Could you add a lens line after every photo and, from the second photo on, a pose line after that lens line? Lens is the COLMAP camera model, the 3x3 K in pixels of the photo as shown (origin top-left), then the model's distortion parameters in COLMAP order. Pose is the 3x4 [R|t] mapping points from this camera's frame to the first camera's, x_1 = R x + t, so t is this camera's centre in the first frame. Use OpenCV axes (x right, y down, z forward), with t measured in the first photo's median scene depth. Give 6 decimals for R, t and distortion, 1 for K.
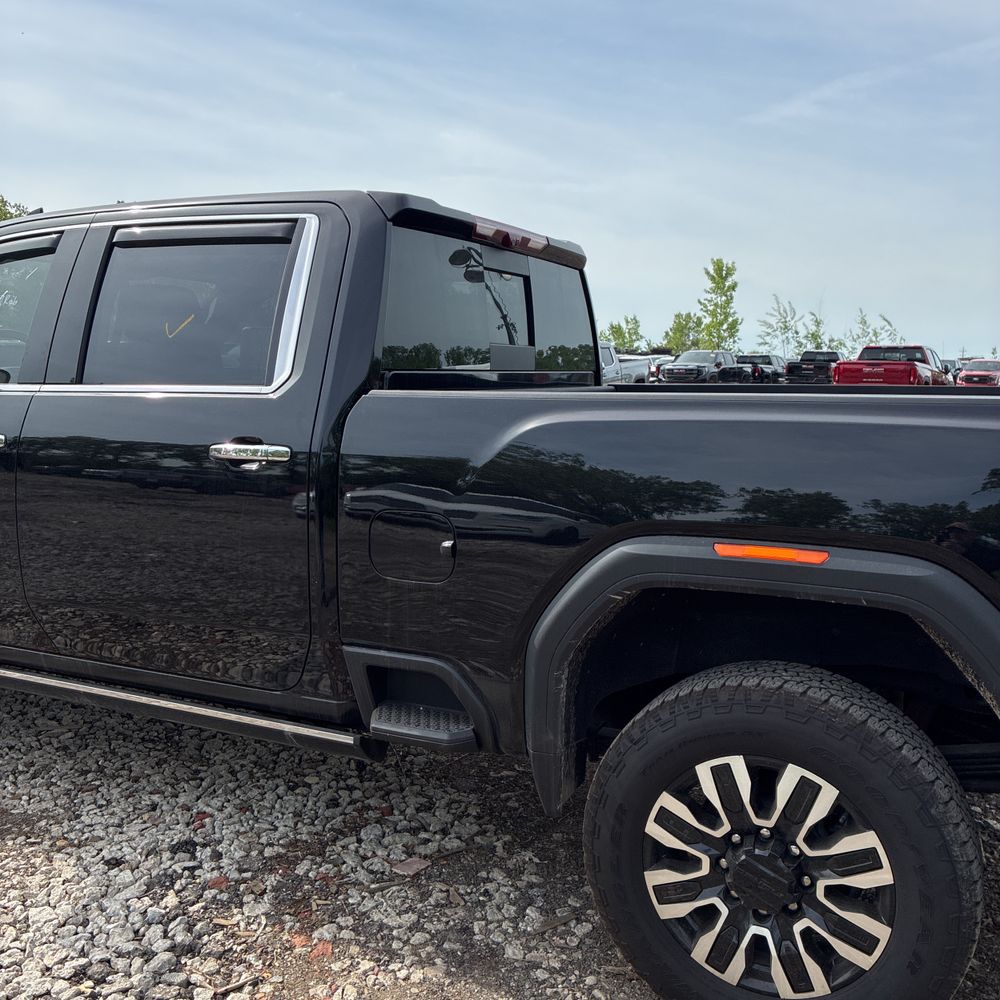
lens RADIAL K [[1022.7, 0, 510.1], [0, 1022.7, 514.8], [0, 0, 1]] dist [0.019799, 0.030861]
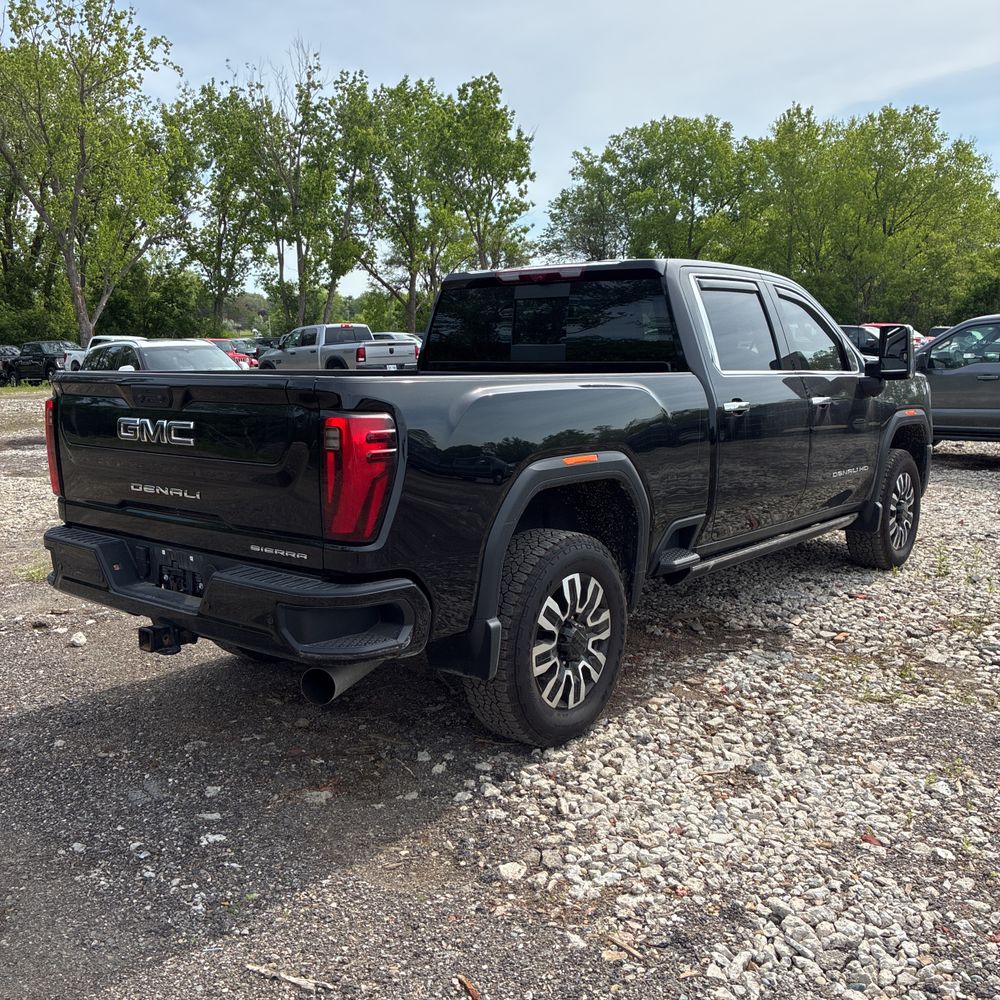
lens RADIAL K [[1014.5, 0, 500.0], [0, 1014.5, 500.0], [0, 0, 1]] dist [0.028247, -0.012968]
pose [[0.187085, 0.142027, 0.972023, -1.522876], [-0.049916, 0.989589, -0.134986, 0.342938], [-0.981075, -0.023265, 0.192226, 0.762466]]
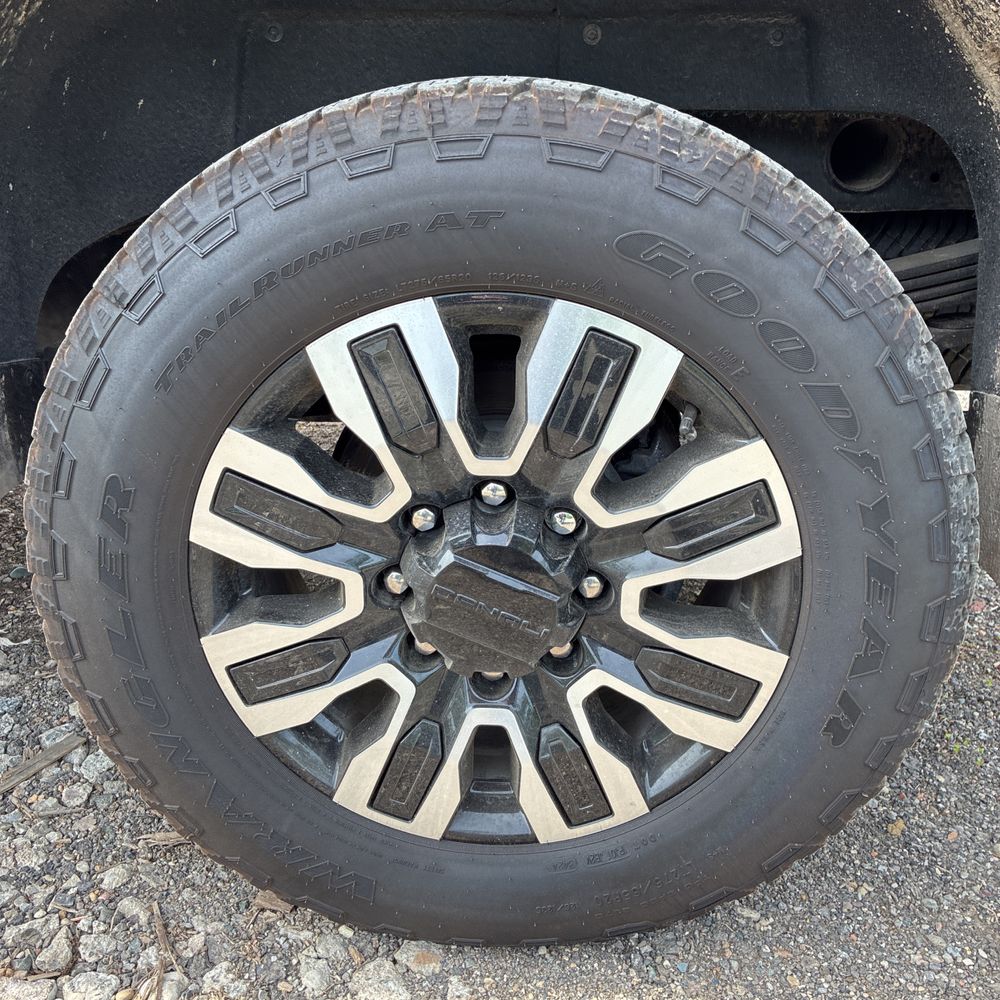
lens RADIAL K [[1014.5, 0, 500.0], [0, 1014.5, 500.0], [0, 0, 1]] dist [0.028247, -0.012968]
pose [[0.916997, -0.139144, 0.373838, 0.098991], [0.047568, 0.968645, 0.243853, 0.209929], [-0.396047, -0.205830, 0.894864, 0.625323]]
